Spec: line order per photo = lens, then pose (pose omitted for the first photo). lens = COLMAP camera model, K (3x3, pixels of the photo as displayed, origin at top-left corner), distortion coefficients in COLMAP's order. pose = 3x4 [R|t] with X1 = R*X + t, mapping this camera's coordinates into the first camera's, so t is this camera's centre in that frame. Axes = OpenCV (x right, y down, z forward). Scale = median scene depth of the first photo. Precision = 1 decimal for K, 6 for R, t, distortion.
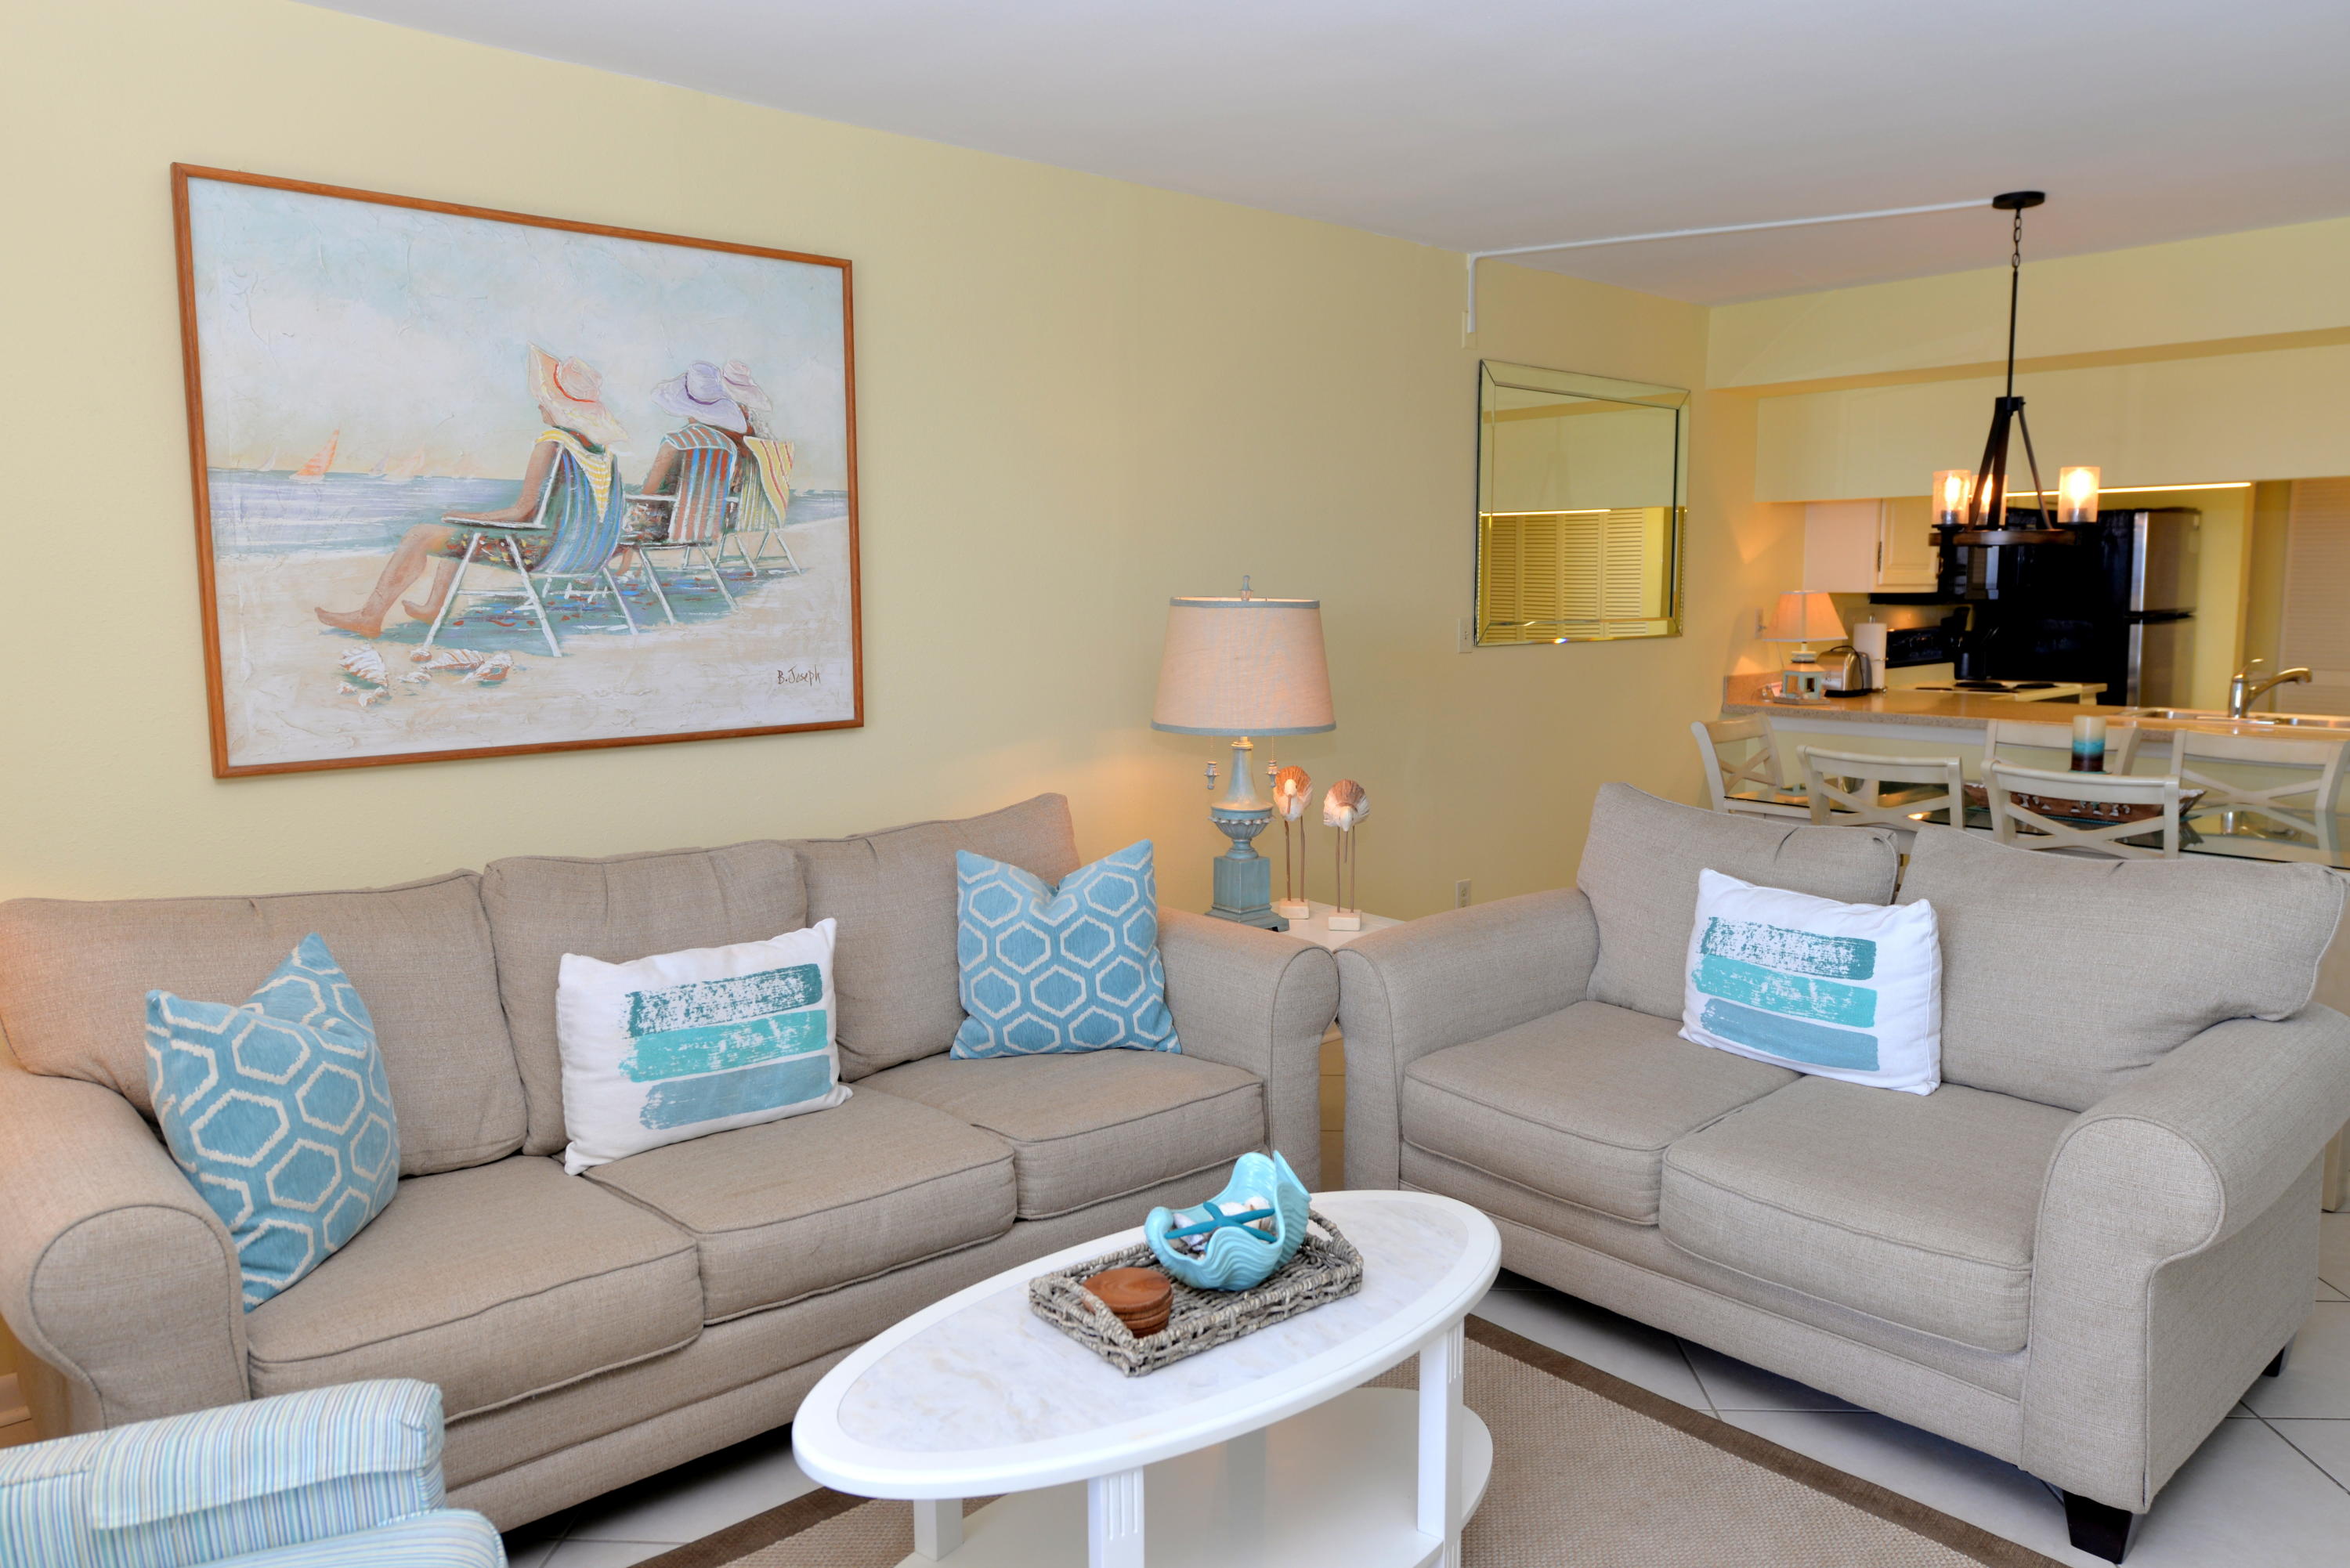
lens RADIAL K [[1585.7, 0, 1170.7], [0, 1585.7, 758.1], [0, 0, 1]] dist [0.000452, -0.000378]
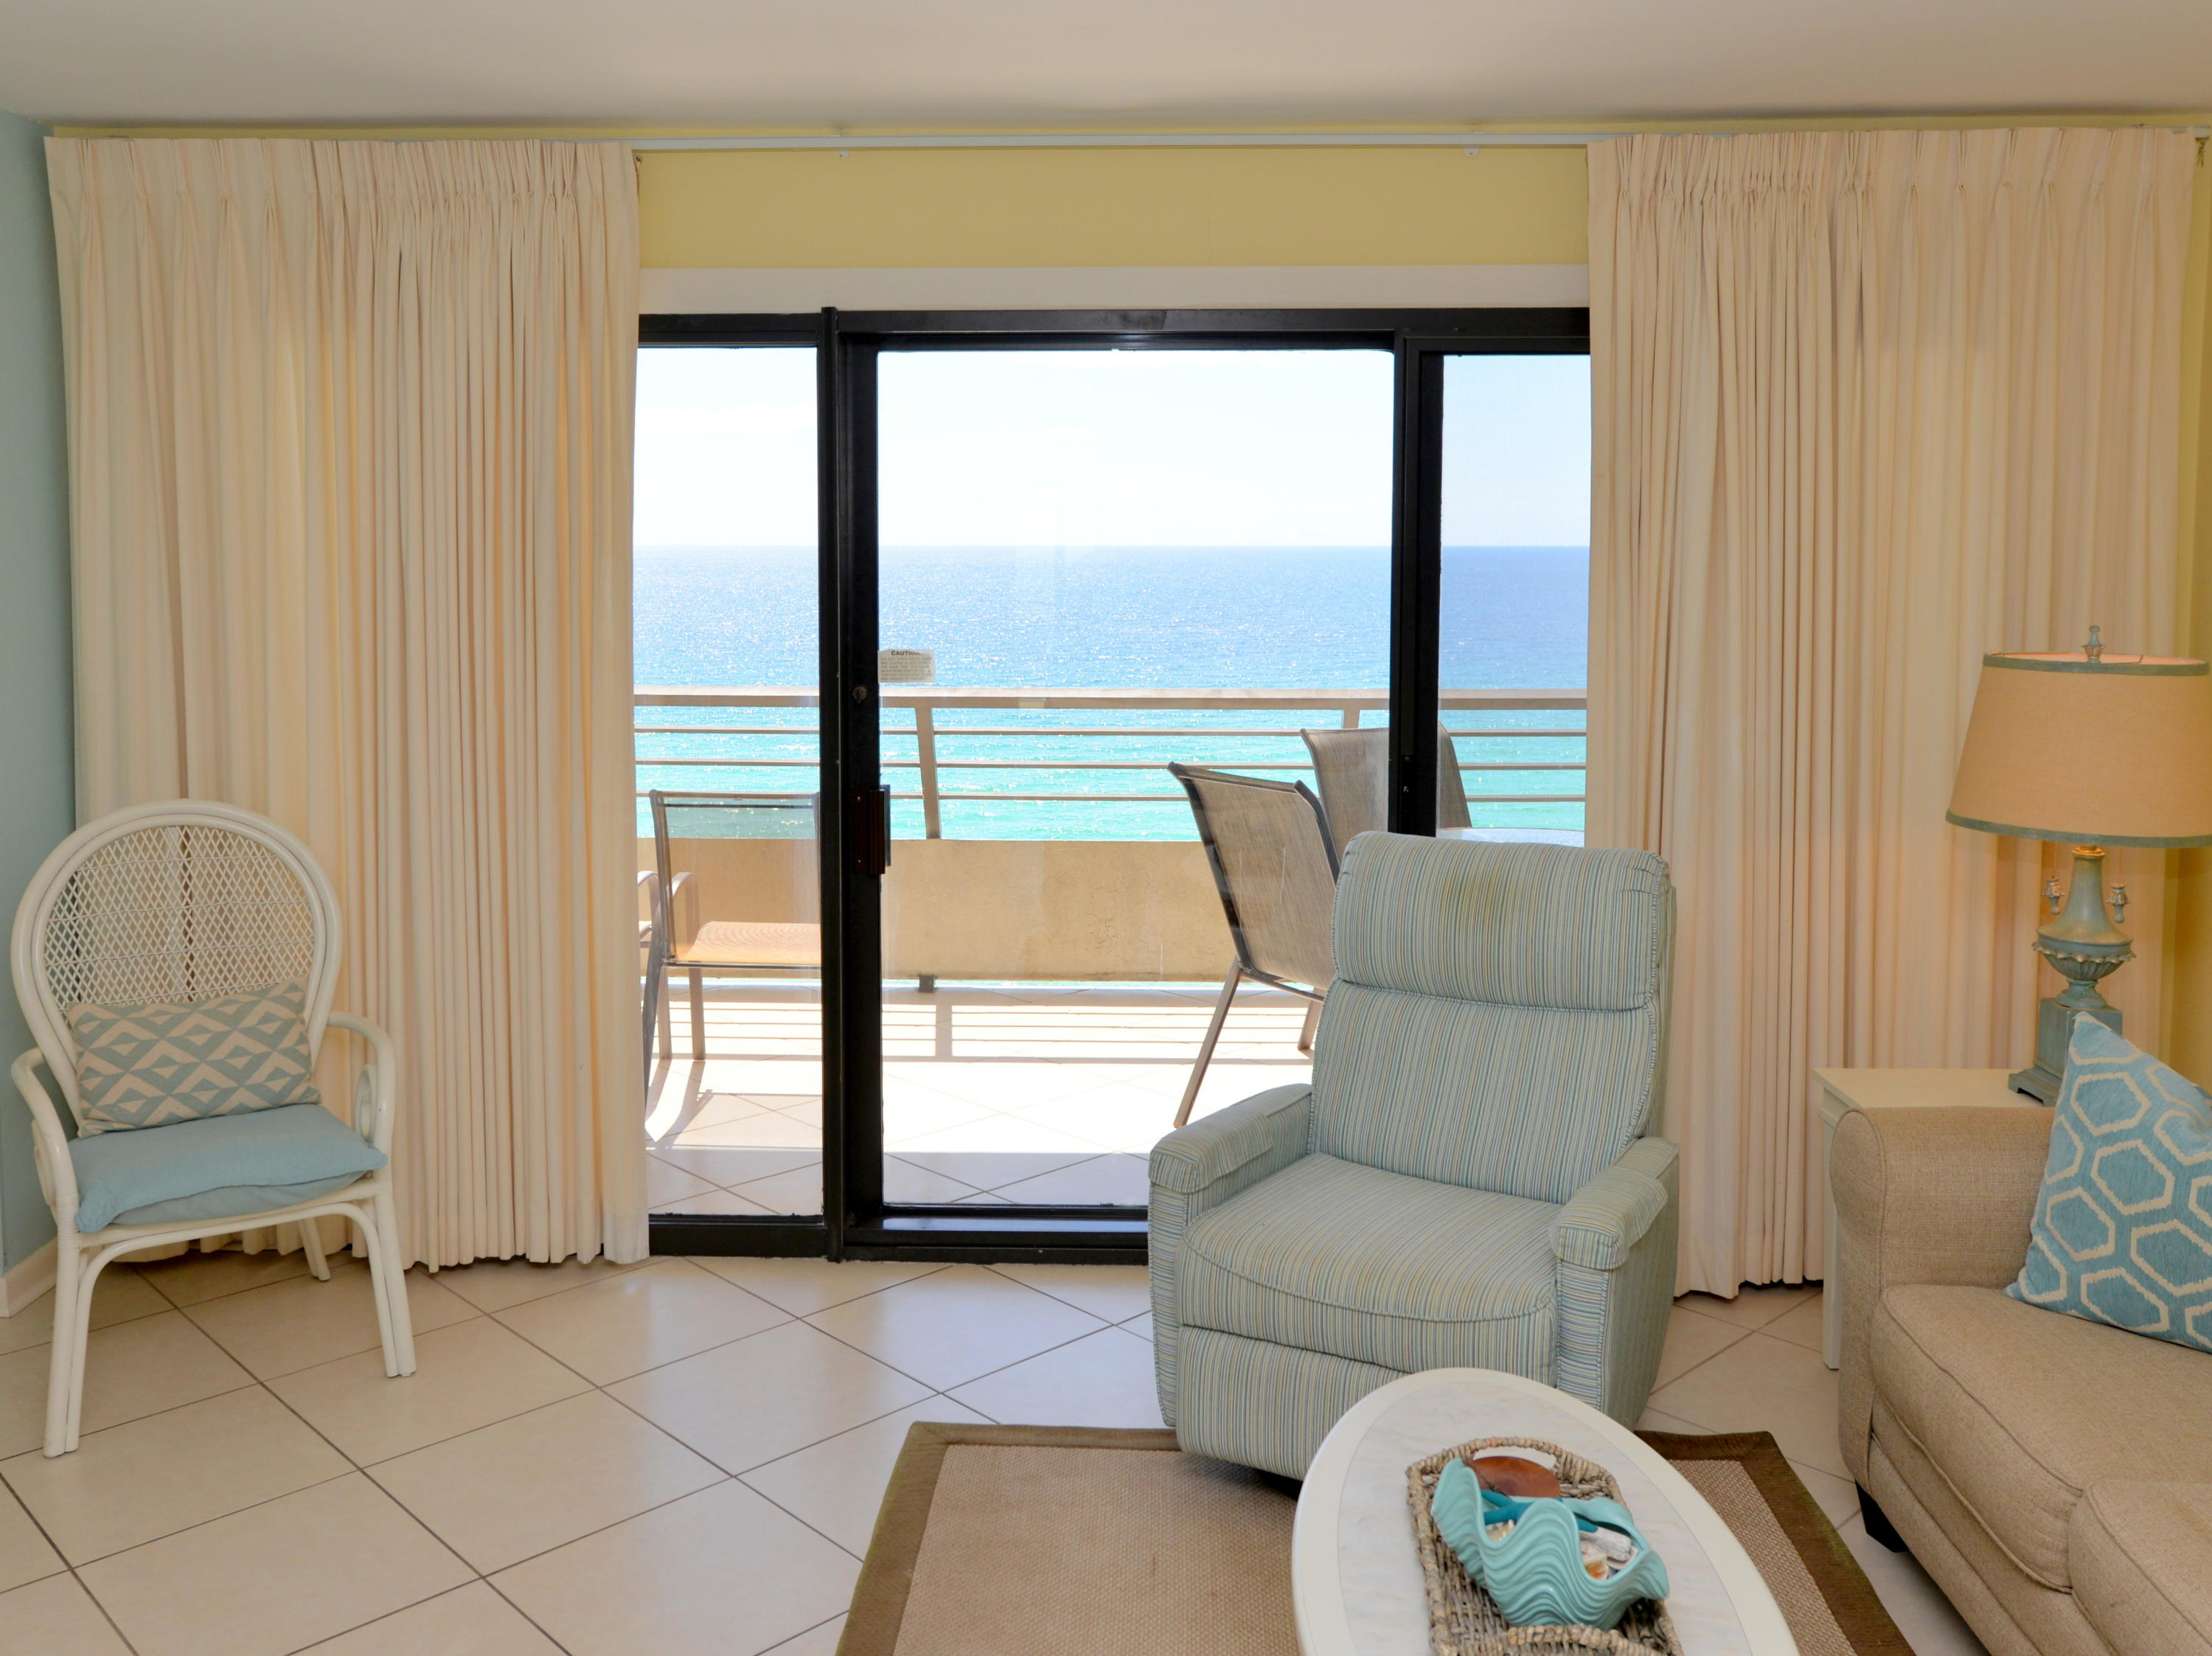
lens RADIAL K [[1934.0, 0, 1097.8], [0, 1934.0, 672.5], [0, 0, 1]] dist [0.002326, -0.002535]
pose [[-0.681732, 0.056573, -0.729411, 0.558381], [-0.076792, 0.985965, 0.148243, -0.163015], [0.727561, 0.157076, -0.667819, 0.915099]]
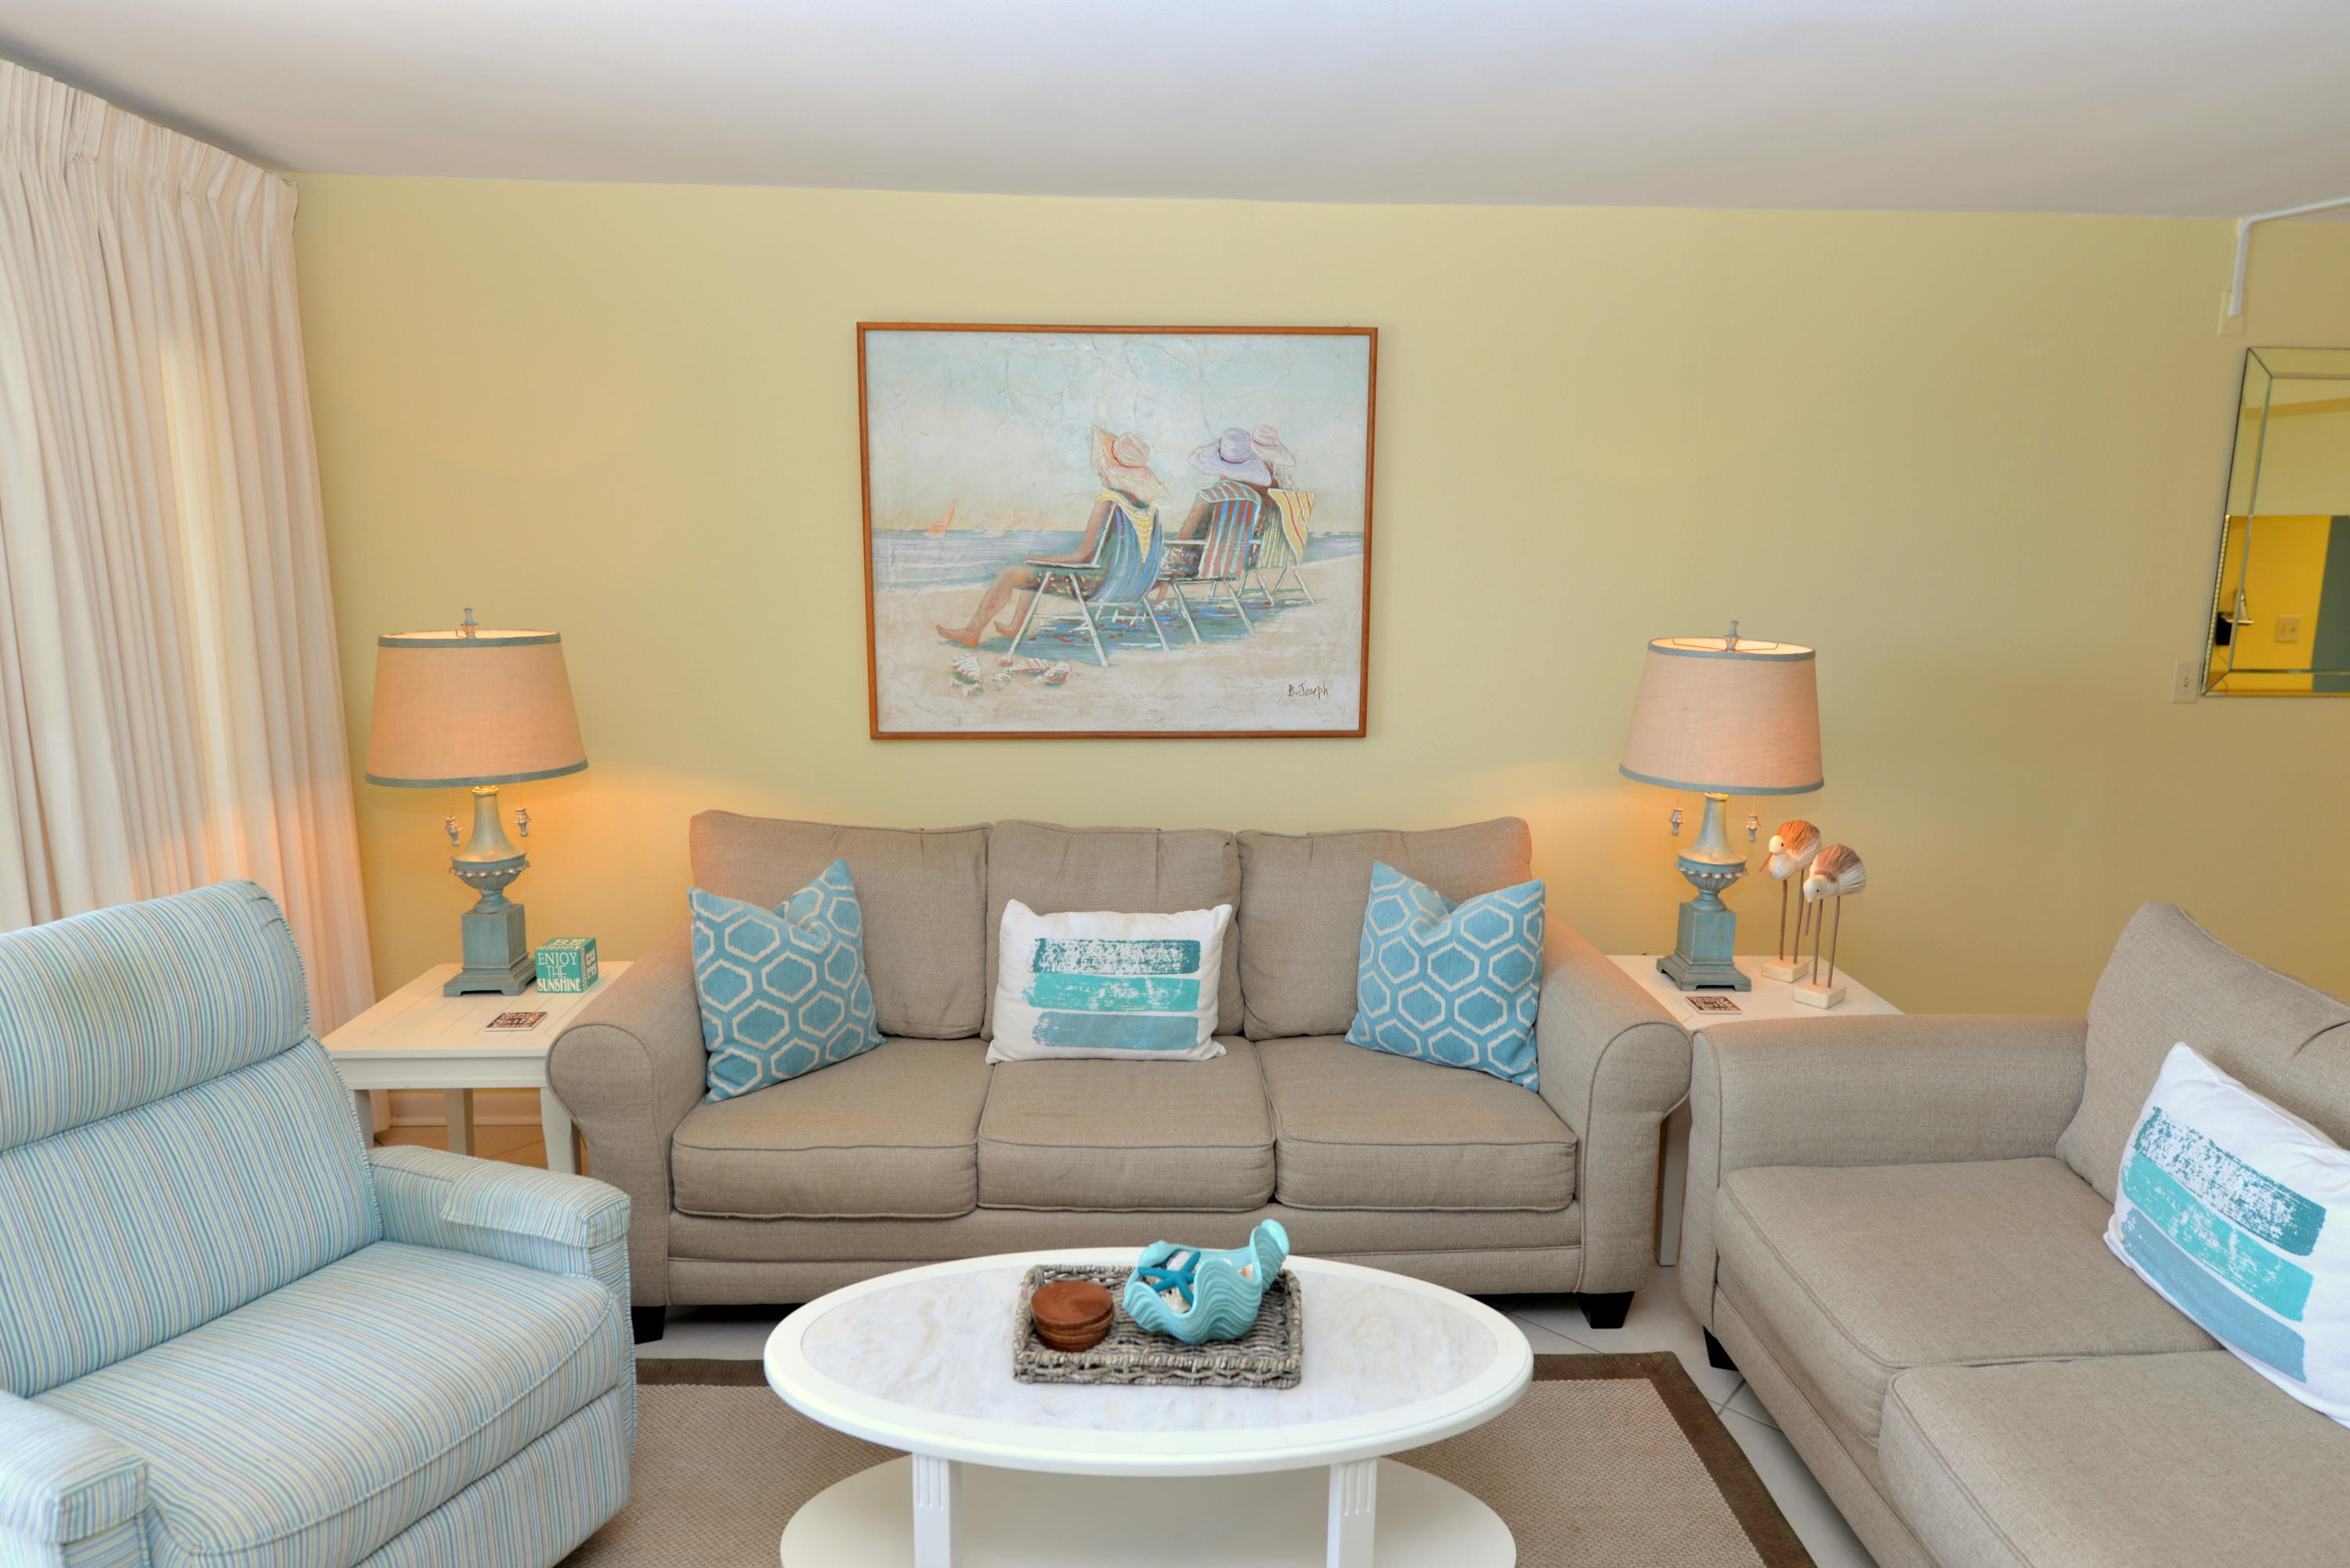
lens RADIAL K [[1328.6, 0, 1180.5], [0, 1328.6, 760.1], [0, 0, 1]] dist [-0.001759, -0.002254]
pose [[0.772574, 0.114788, -0.624463, 0.354784], [-0.081314, 0.993311, 0.081989, -0.082716], [0.629697, -0.012565, 0.776739, 0.192672]]
